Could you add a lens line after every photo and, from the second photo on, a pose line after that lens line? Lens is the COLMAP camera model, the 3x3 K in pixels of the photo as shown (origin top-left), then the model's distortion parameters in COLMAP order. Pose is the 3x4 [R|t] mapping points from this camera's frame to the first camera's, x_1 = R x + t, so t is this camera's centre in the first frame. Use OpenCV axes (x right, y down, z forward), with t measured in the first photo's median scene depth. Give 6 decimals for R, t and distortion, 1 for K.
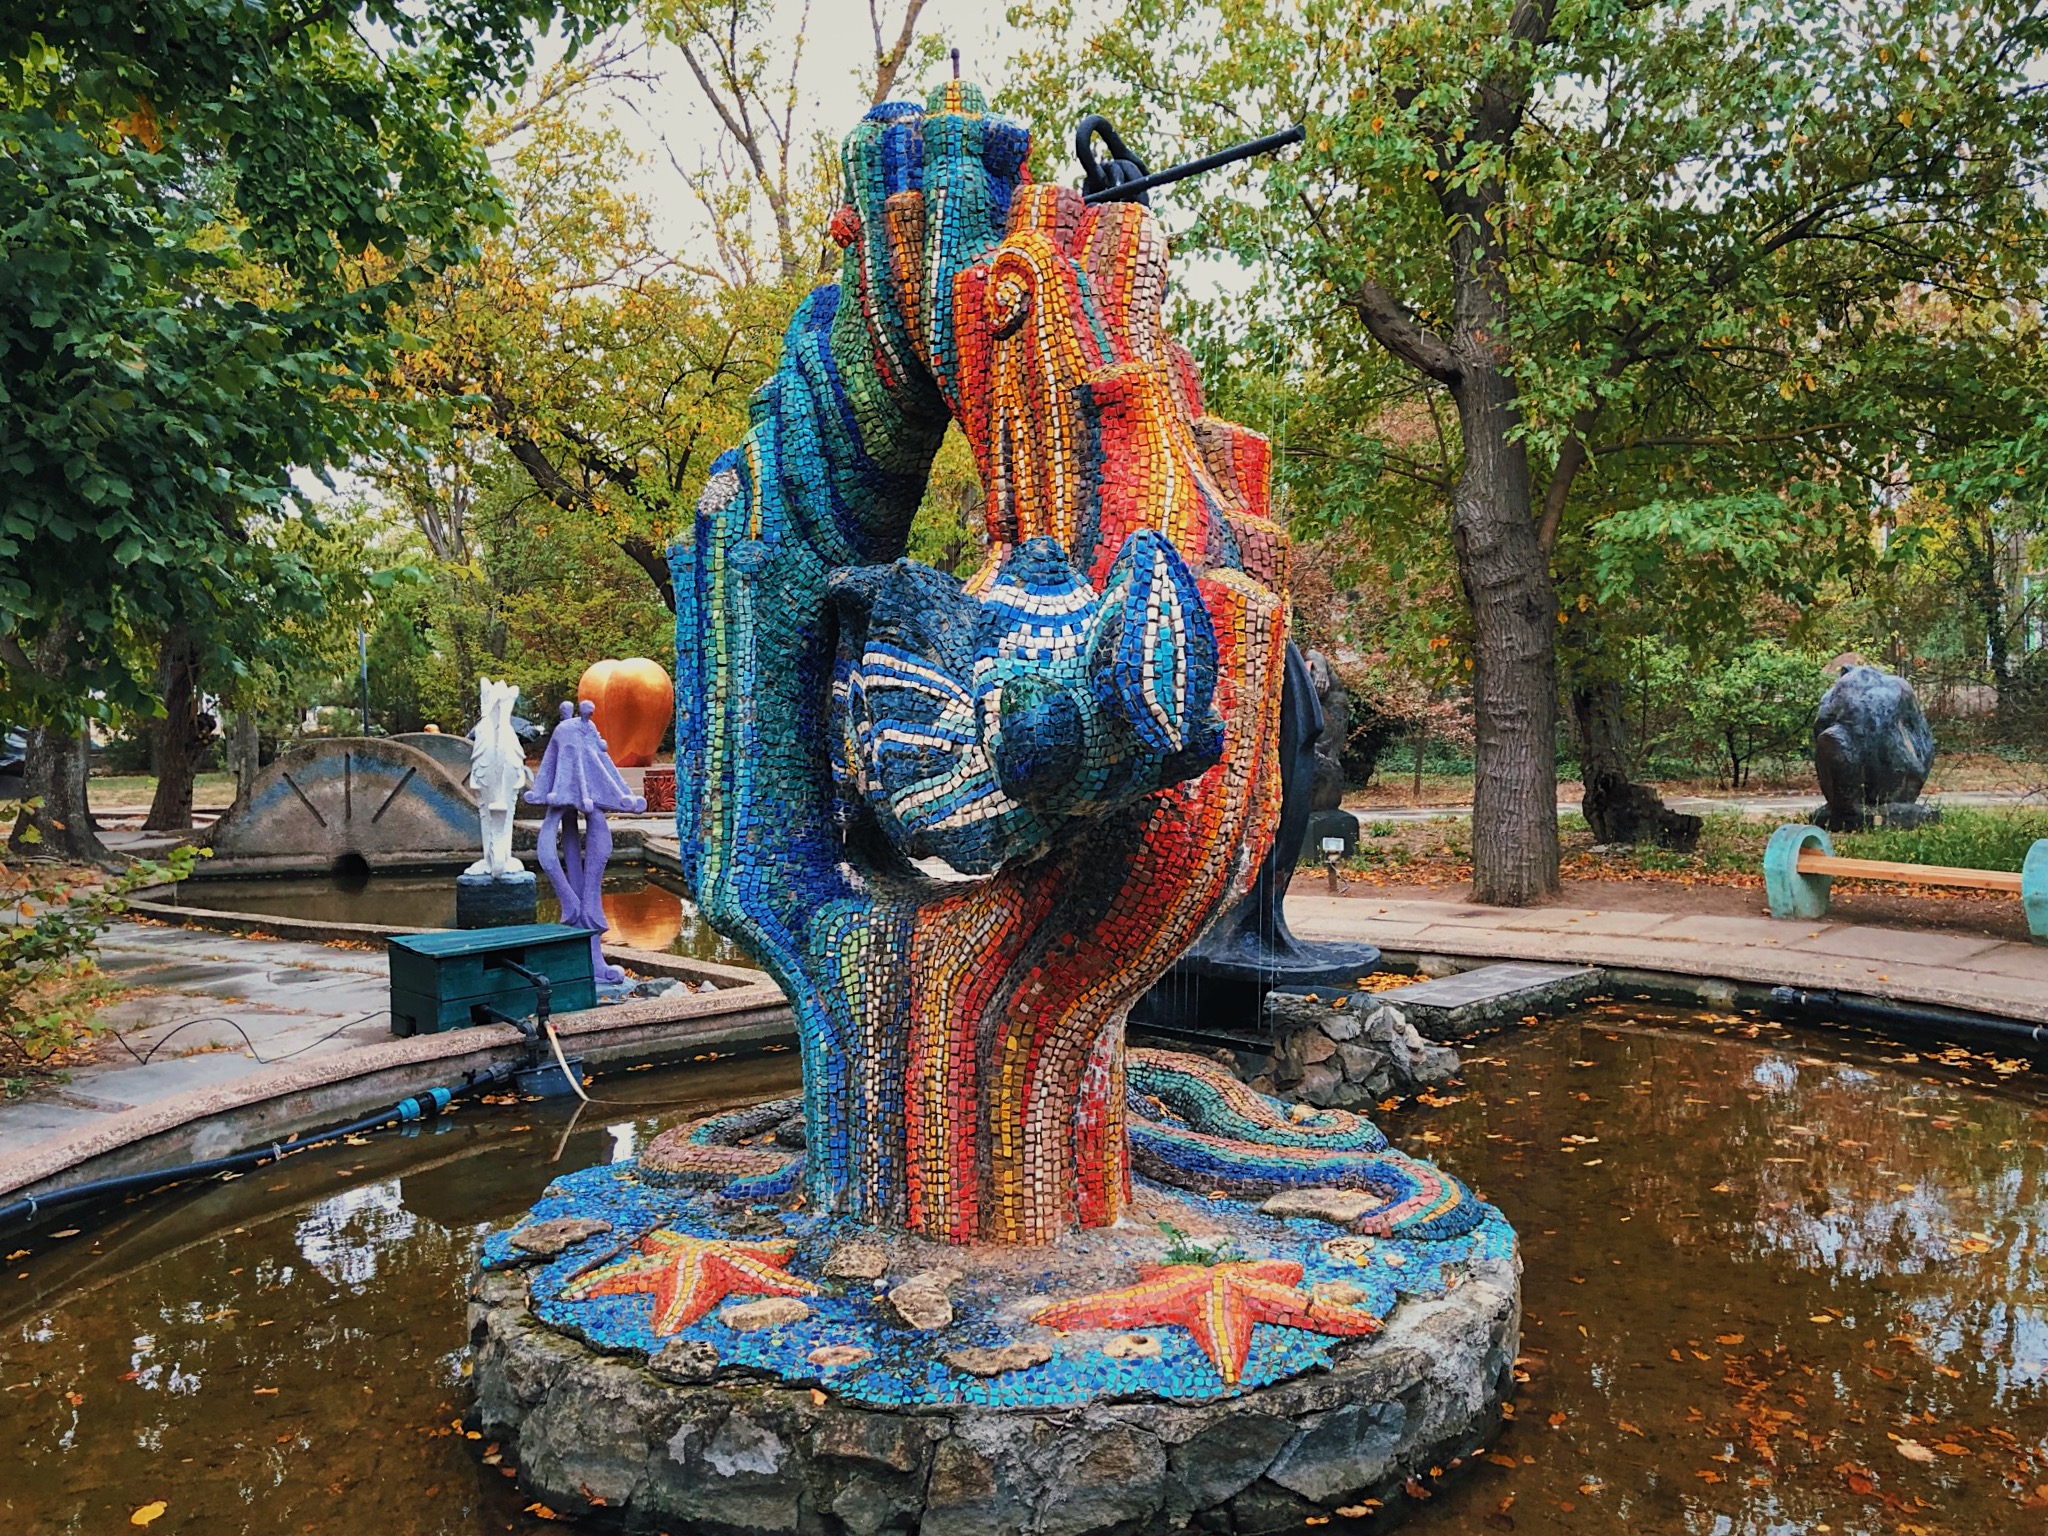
lens RADIAL K [[1673.7, 0, 1038.4], [0, 1673.7, 720.6], [0, 0, 1]] dist [0.057645, -0.073282]
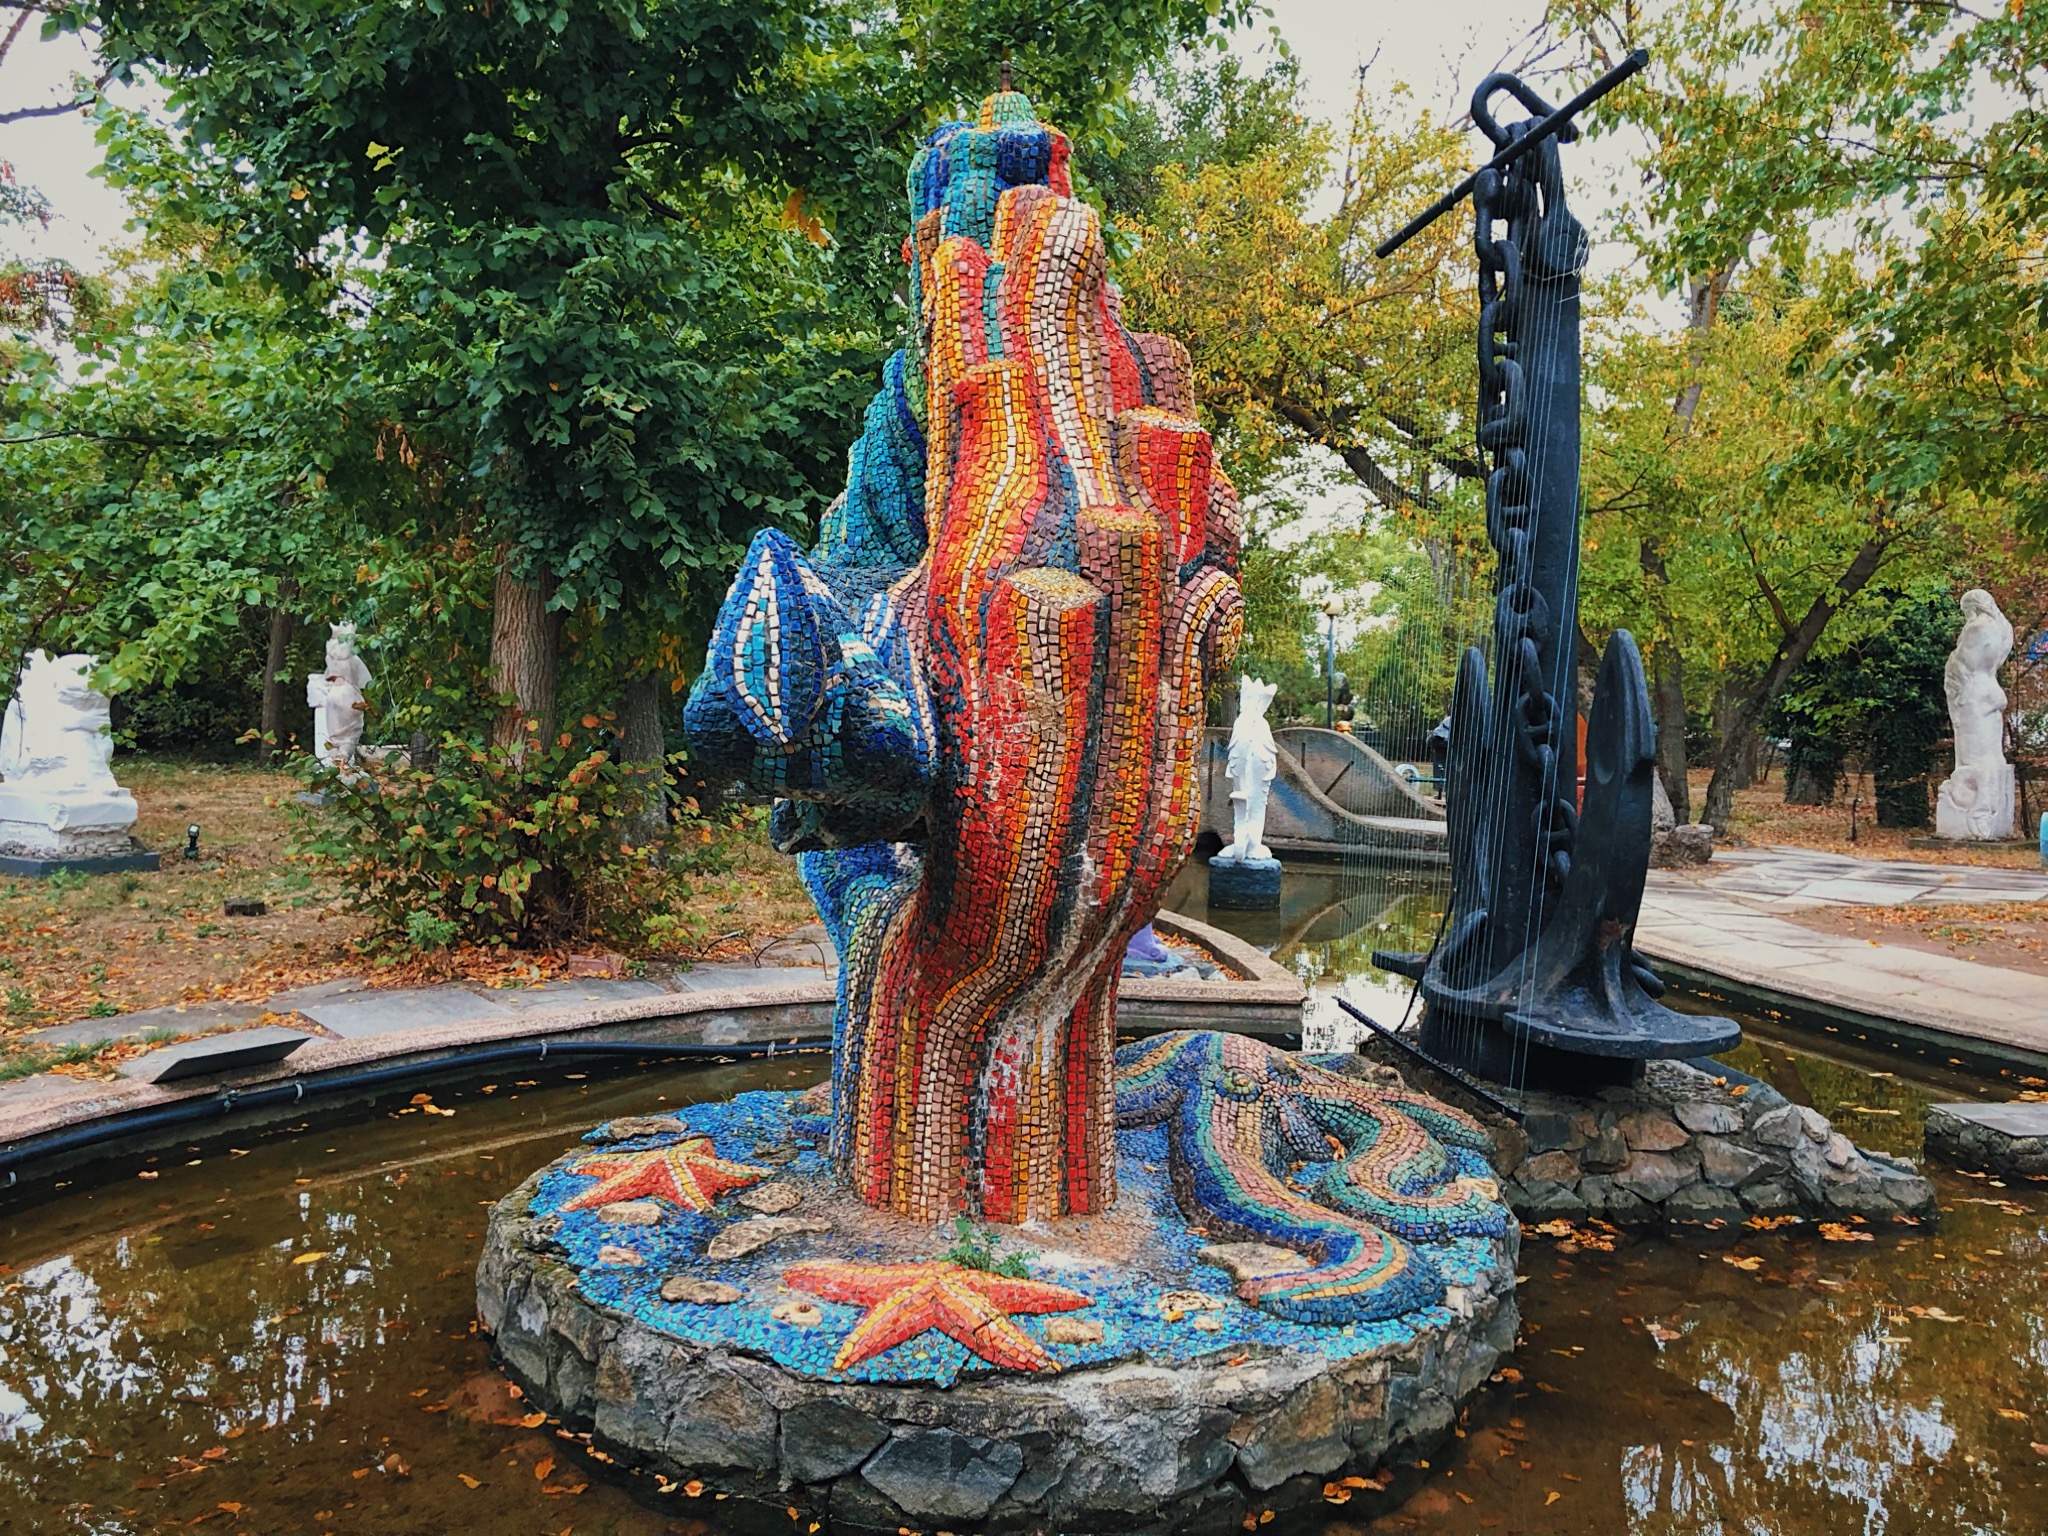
lens RADIAL K [[1673.7, 0, 1033.4], [0, 1673.7, 731.3], [0, 0, 1]] dist [0.057645, -0.073282]
pose [[0.810922, 0.055631, -0.582504, 0.641681], [-0.053797, 0.998342, 0.020454, -0.014622], [0.582676, 0.014751, 0.812571, 0.195494]]
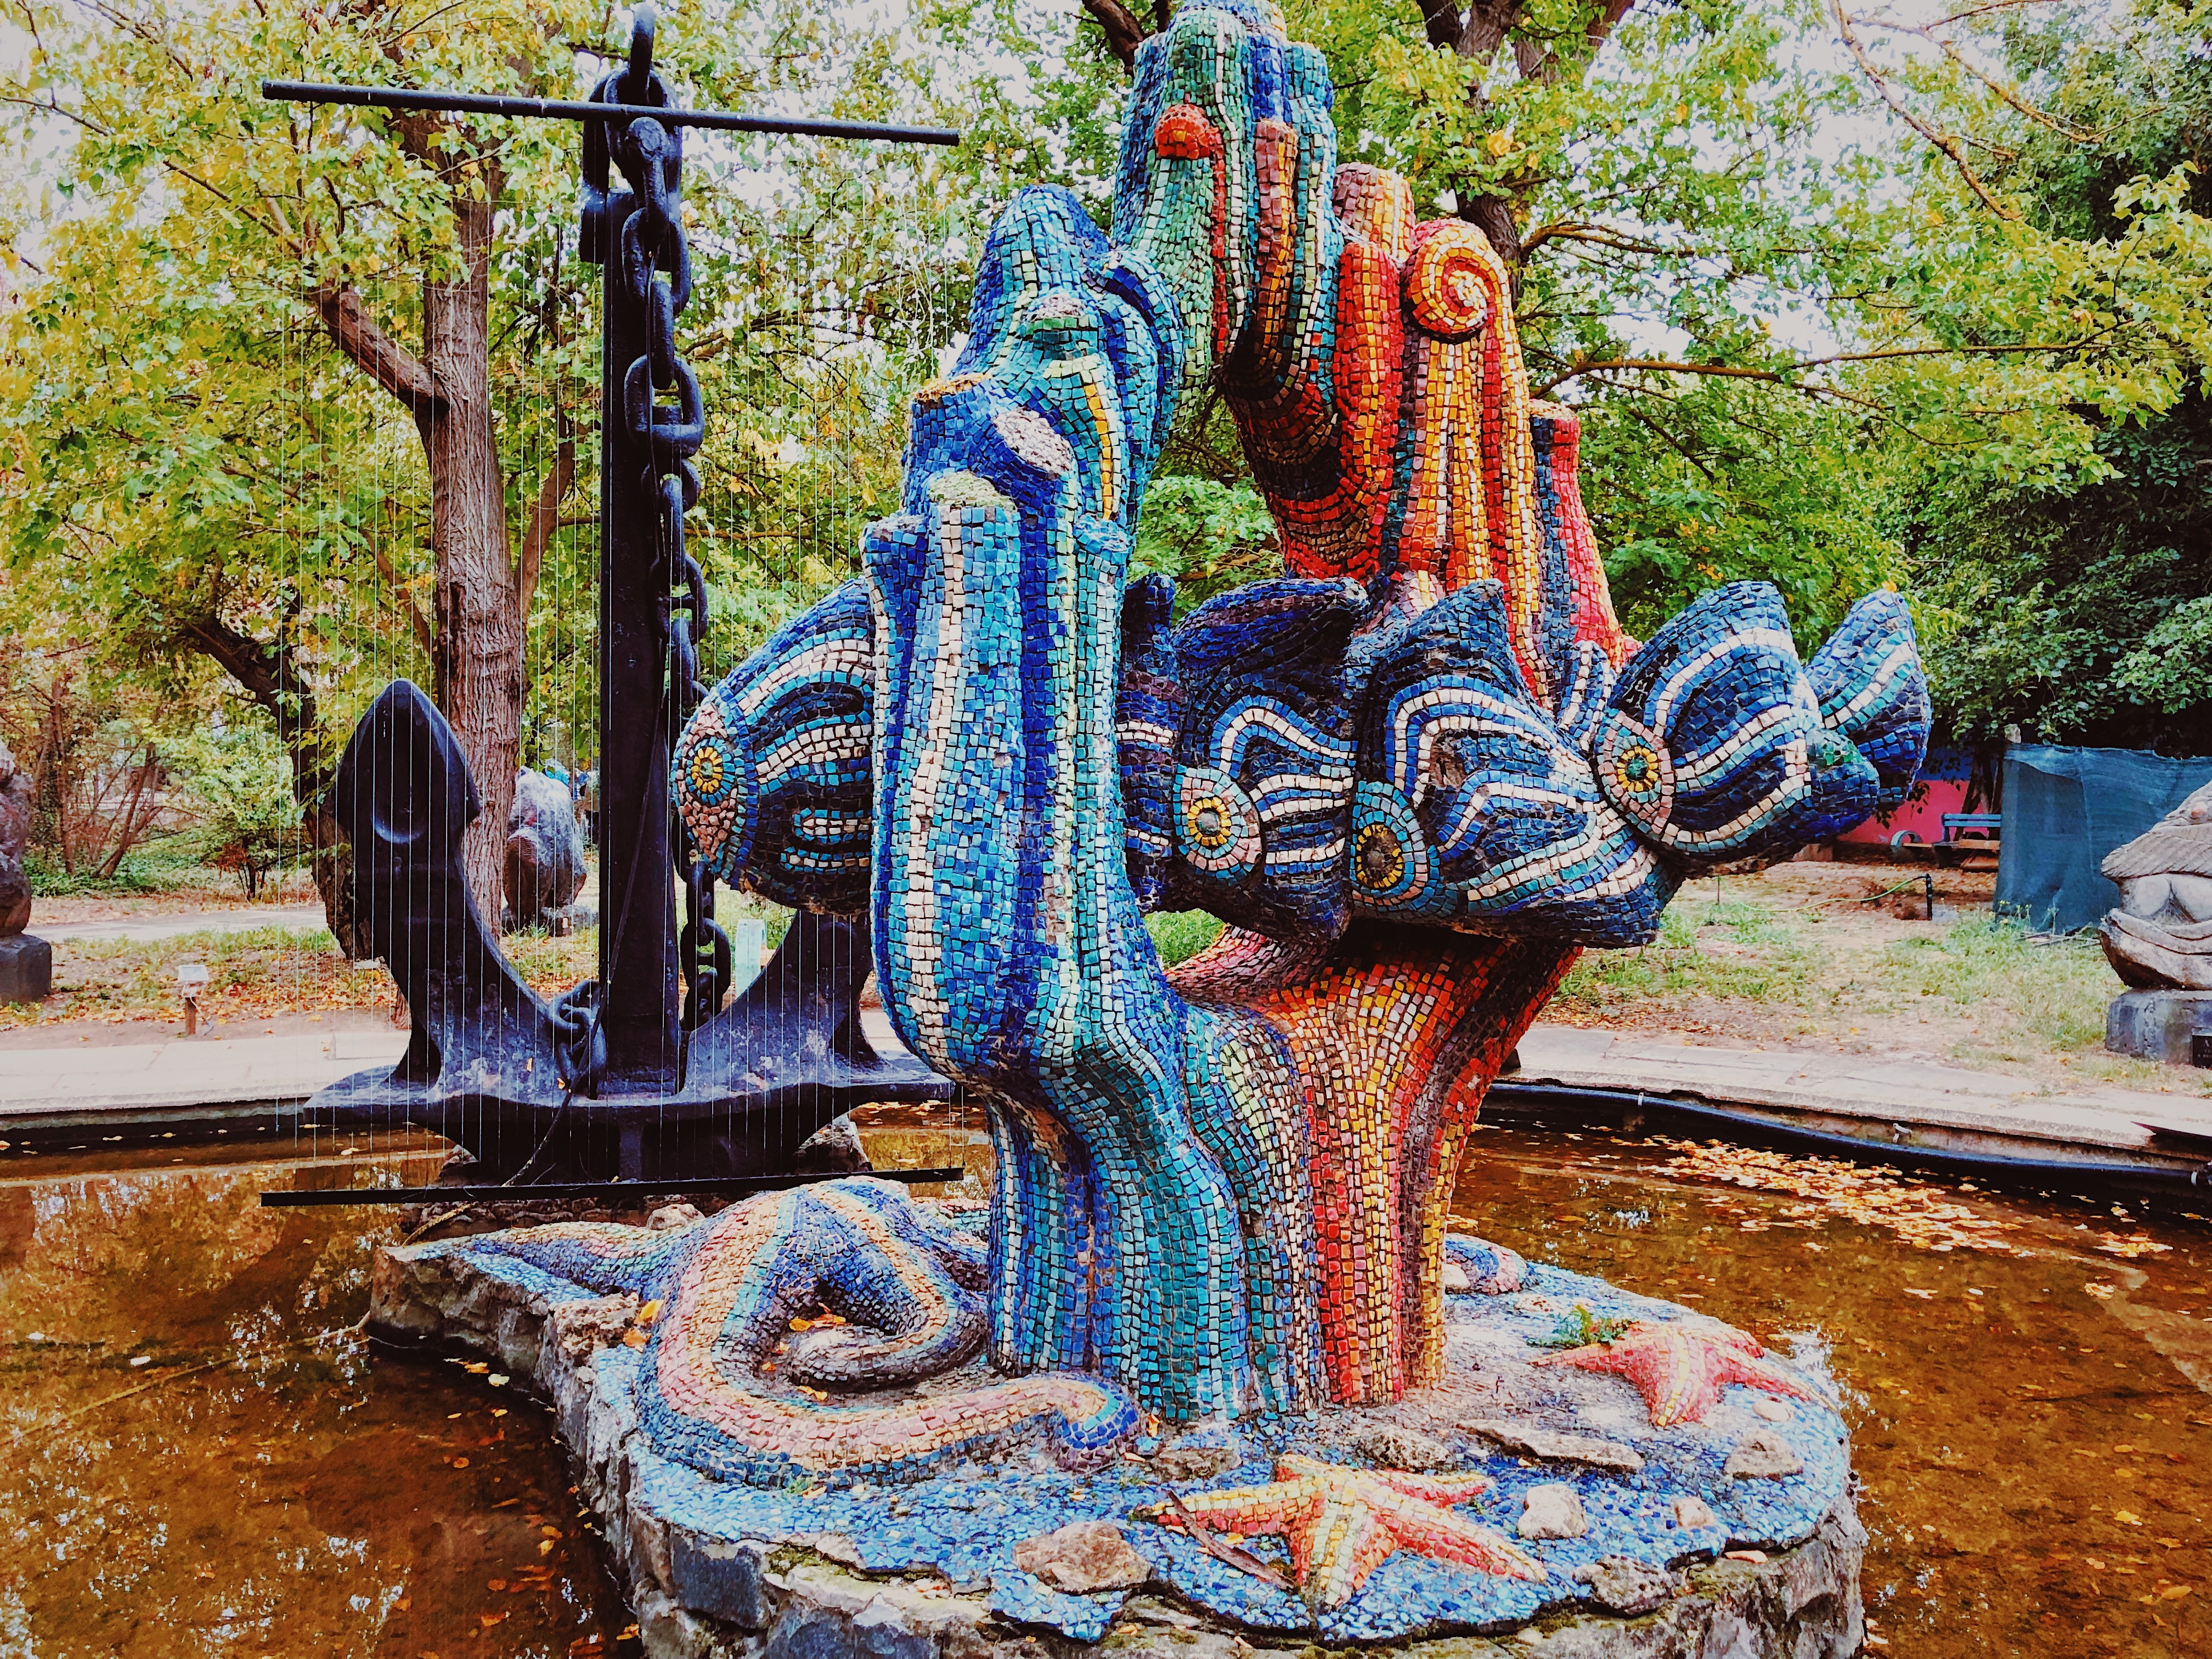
lens RADIAL K [[1807.8, 0, 1111.6], [0, 1807.8, 798.4], [0, 0, 1]] dist [0.057645, -0.073282]
pose [[0.529036, 0.021369, 0.848330, -0.905052], [-0.005876, 0.999751, -0.021519, 0.031714], [-0.848579, 0.006400, 0.529030, 0.643407]]
